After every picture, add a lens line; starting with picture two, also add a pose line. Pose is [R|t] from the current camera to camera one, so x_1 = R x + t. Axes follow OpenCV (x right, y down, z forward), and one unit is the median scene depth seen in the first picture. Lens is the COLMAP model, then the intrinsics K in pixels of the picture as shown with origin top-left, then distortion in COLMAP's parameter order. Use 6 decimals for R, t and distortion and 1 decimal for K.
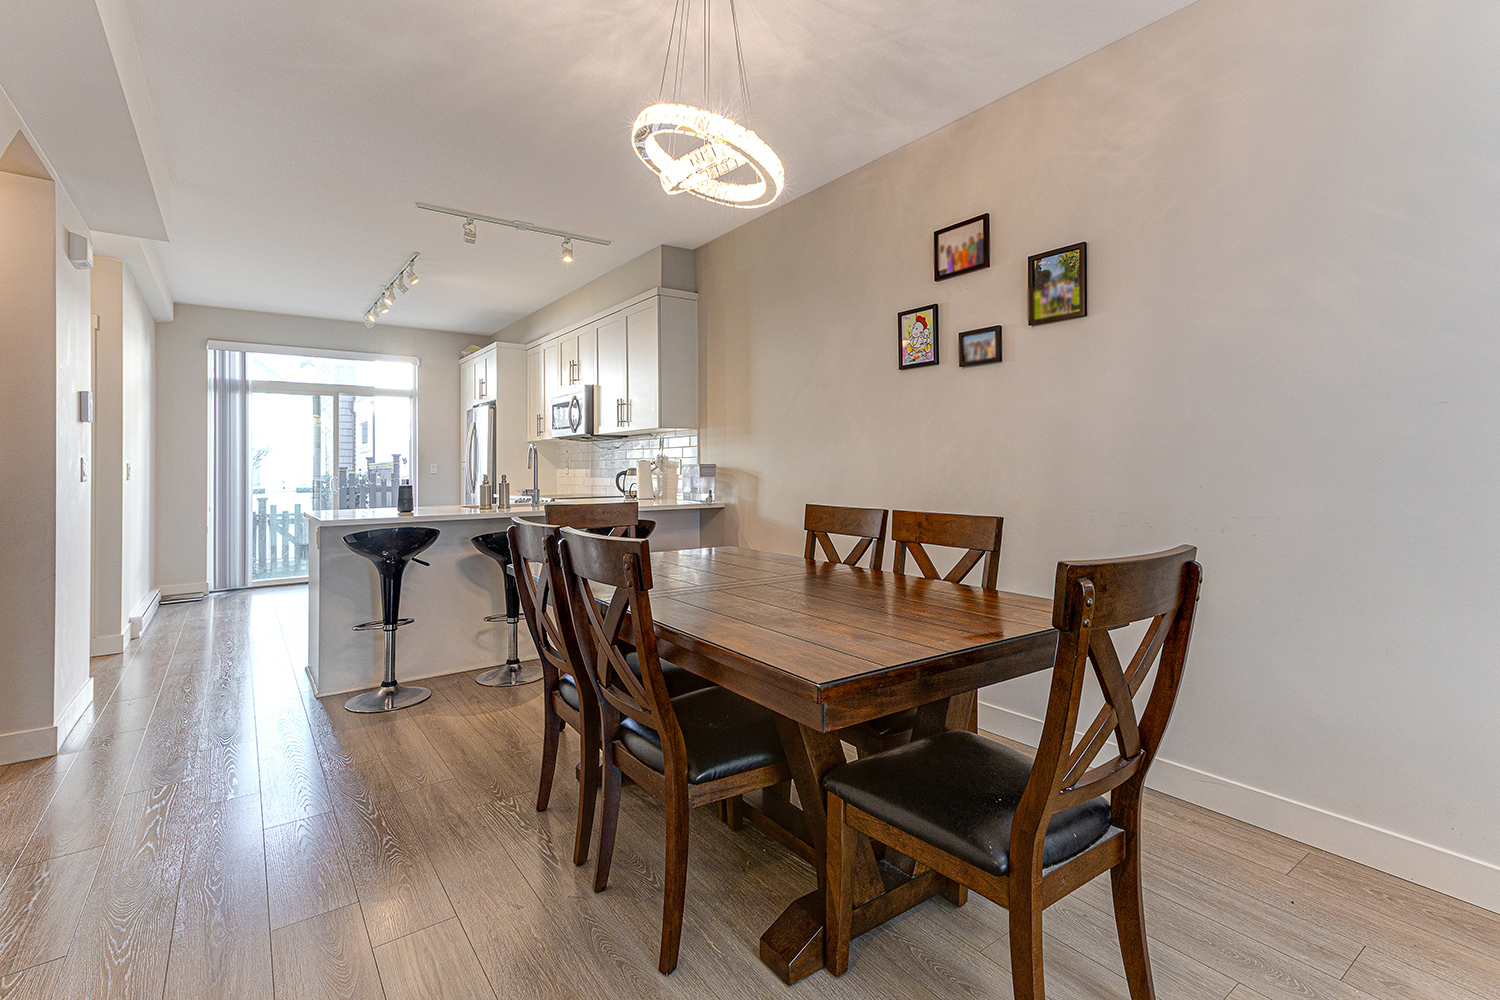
lens RADIAL K [[685.4, 0, 729.3], [0, 685.4, 461.0], [0, 0, 1]] dist [0.025004, -0.000606]
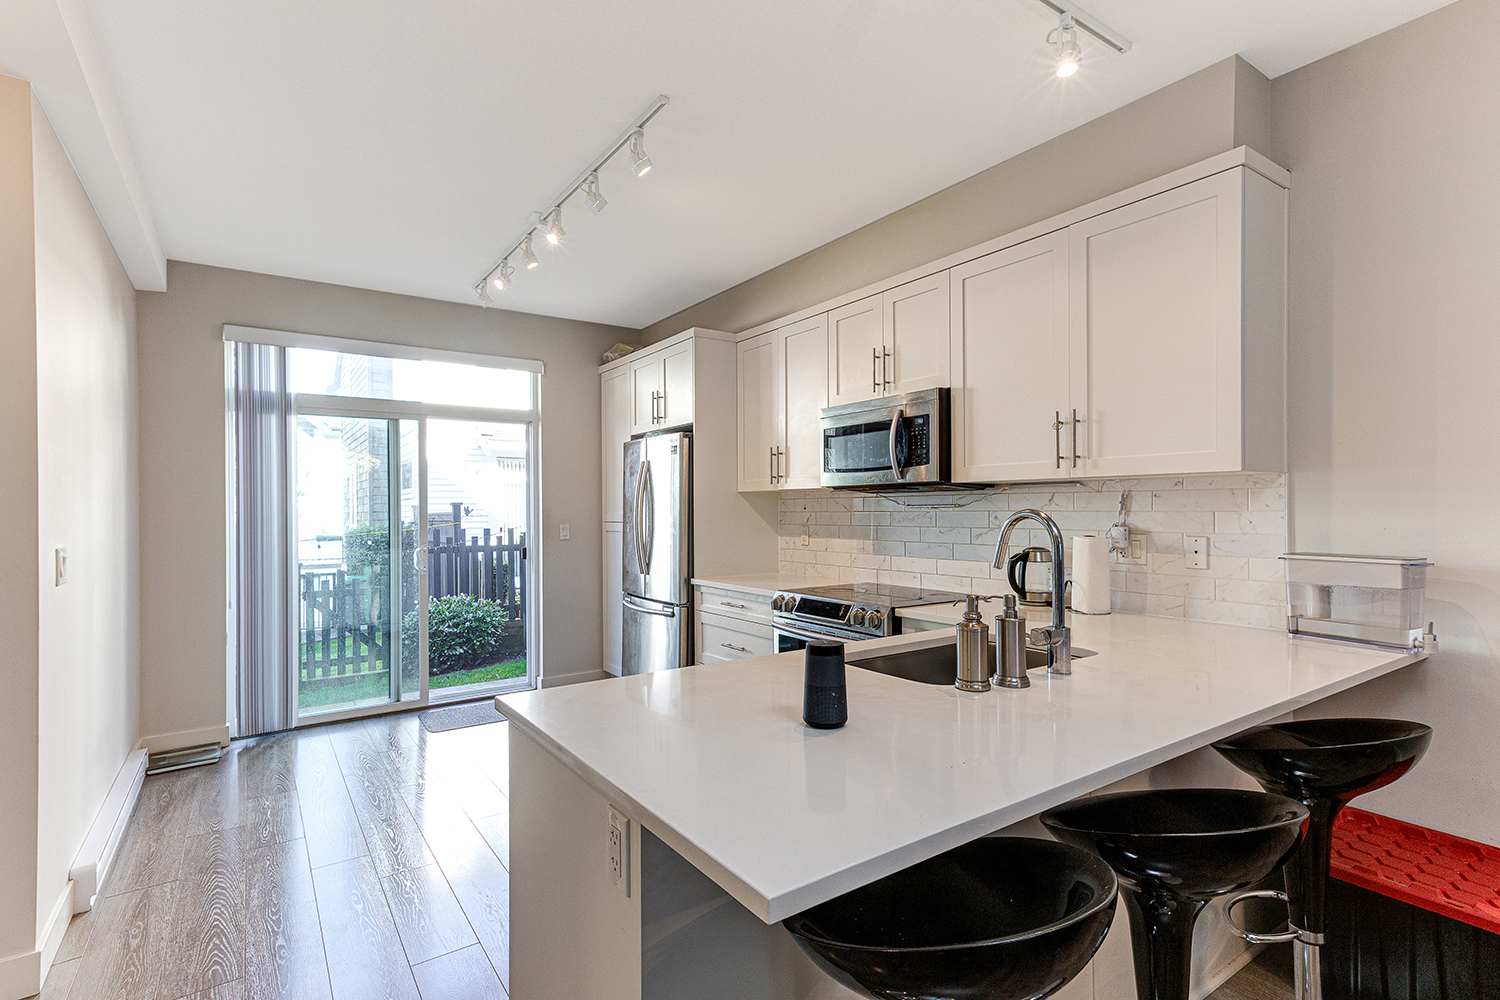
lens RADIAL K [[691.7, 0, 749.0], [0, 691.7, 506.9], [0, 0, 1]] dist [0.001600, 0.000623]
pose [[0.999982, -0.003647, 0.004685, -0.604259], [0.003612, 0.999966, 0.007373, -0.040703], [-0.004712, -0.007356, 0.999962, 0.801503]]
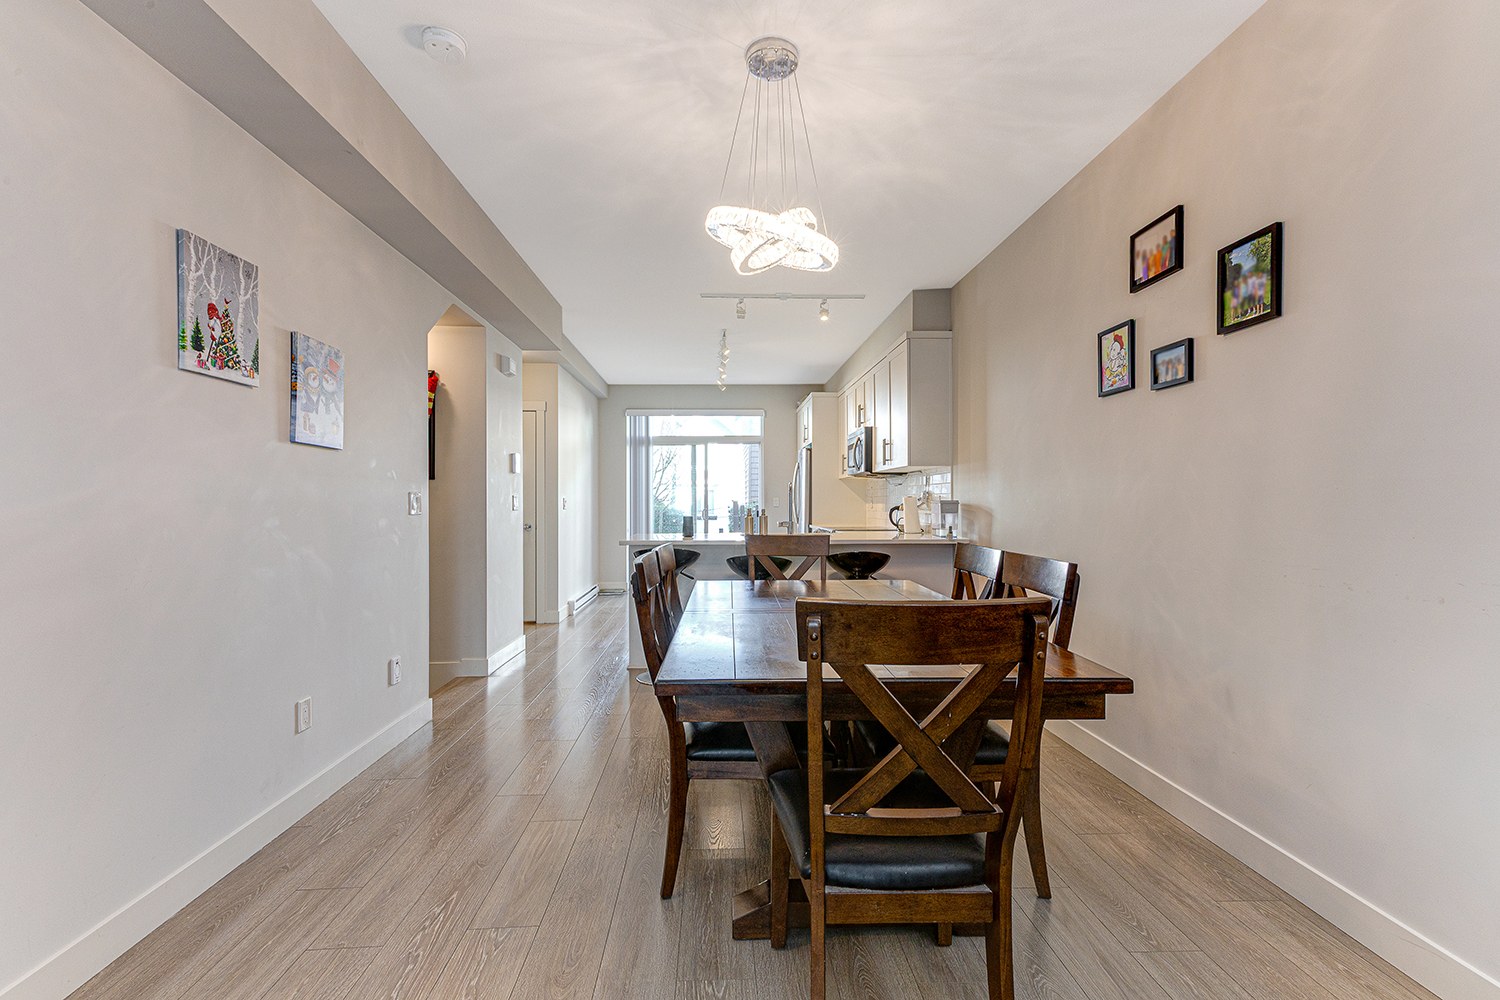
lens RADIAL K [[660.4, 0, 742.2], [0, 660.4, 498.3], [0, 0, 1]] dist [0.032695, 0.000144]
pose [[0.839249, 0.003115, -0.543738, 0.338740], [0.000282, 0.999981, 0.006165, -0.006709], [0.543747, -0.005328, 0.839232, 0.019125]]
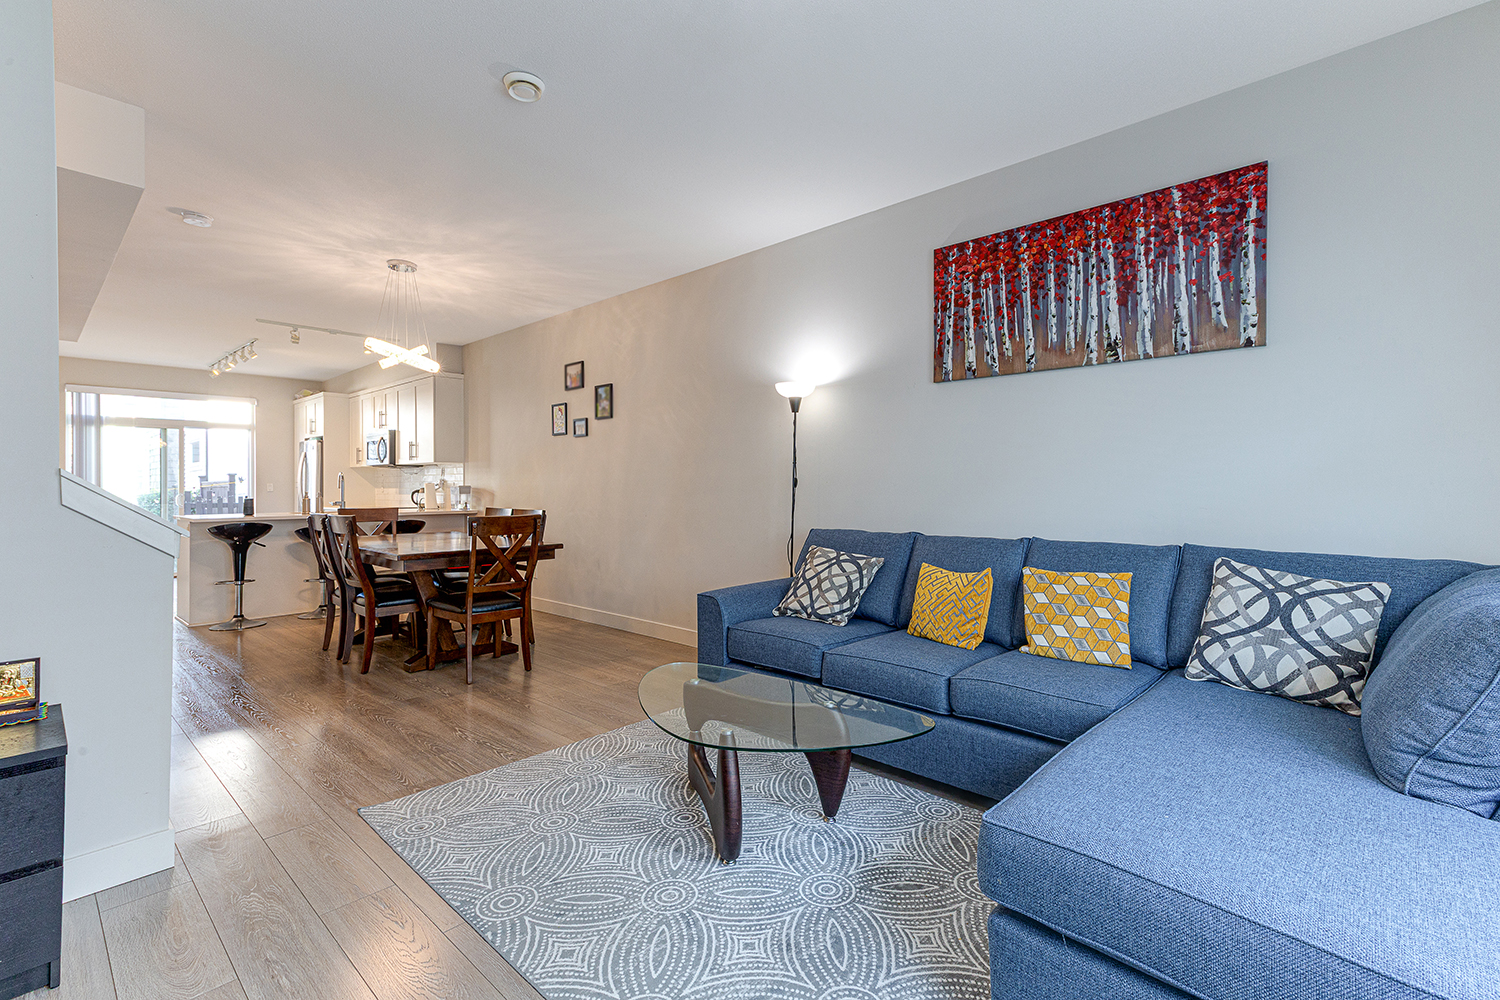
lens RADIAL K [[685.4, 0, 739.9], [0, 685.4, 481.8], [0, 0, 1]] dist [0.028639, -0.000462]
pose [[0.982569, 0.003816, 0.185862, 0.410425], [-0.004428, 0.999986, 0.002876, -0.016366], [-0.185848, -0.003648, 0.982572, -0.932896]]
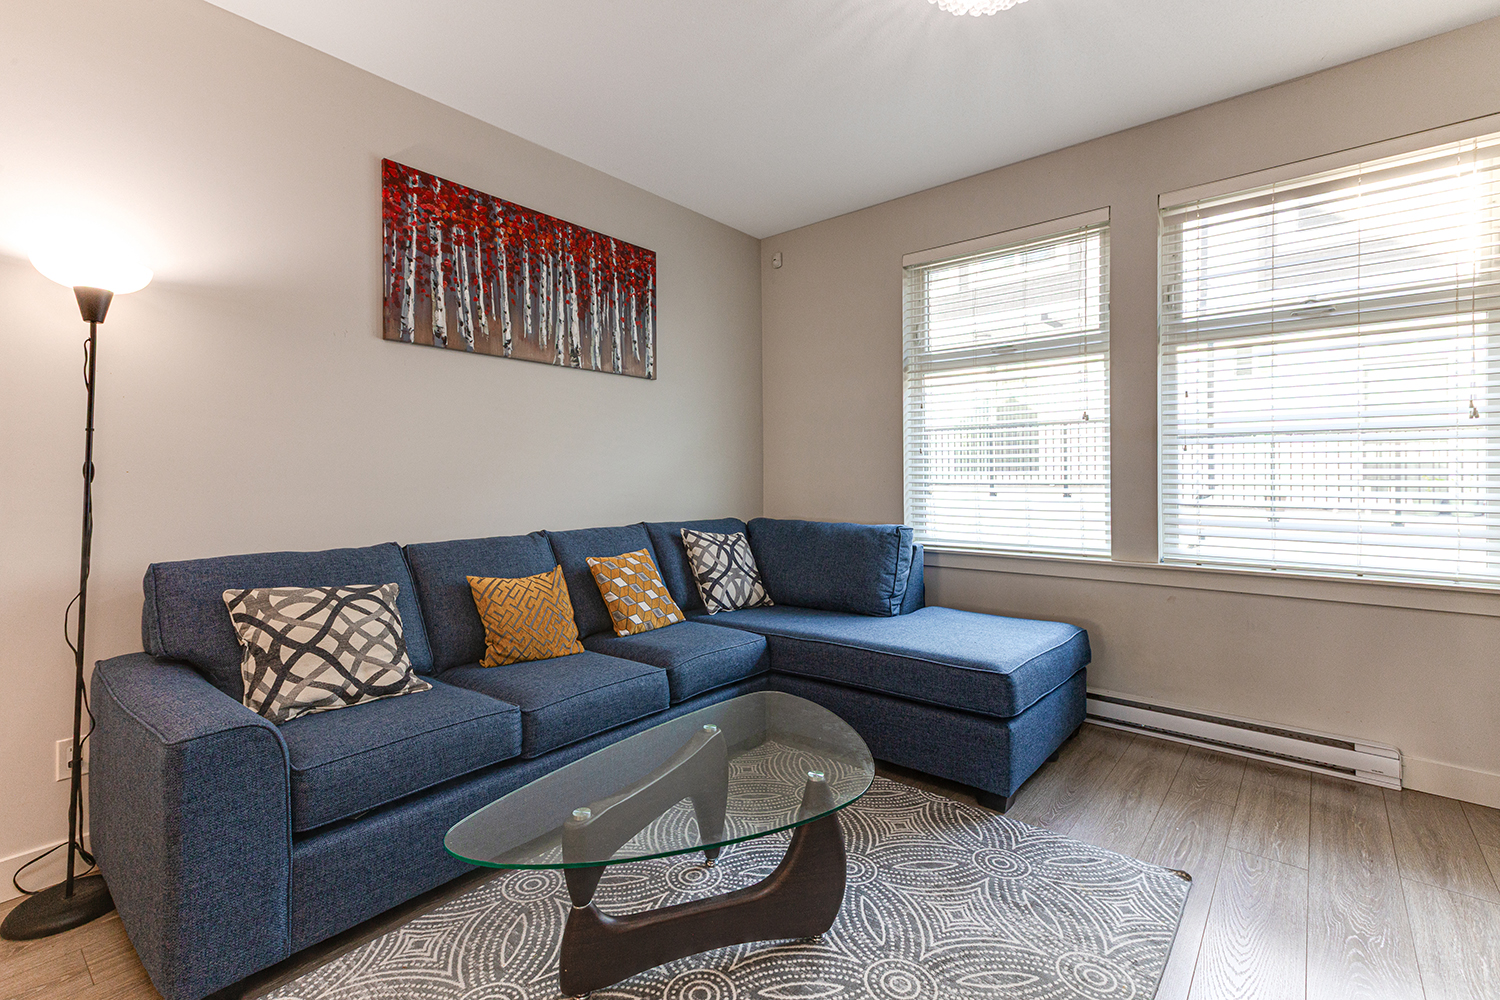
lens RADIAL K [[676.6, 0, 758.1], [0, 676.6, 474.2], [0, 0, 1]] dist [0.025249, -0.000014]
pose [[-0.256666, 0.014589, 0.966390, 0.034145], [-0.002195, 0.999875, -0.015677, -0.001712], [-0.966498, -0.006145, -0.256602, -0.136325]]
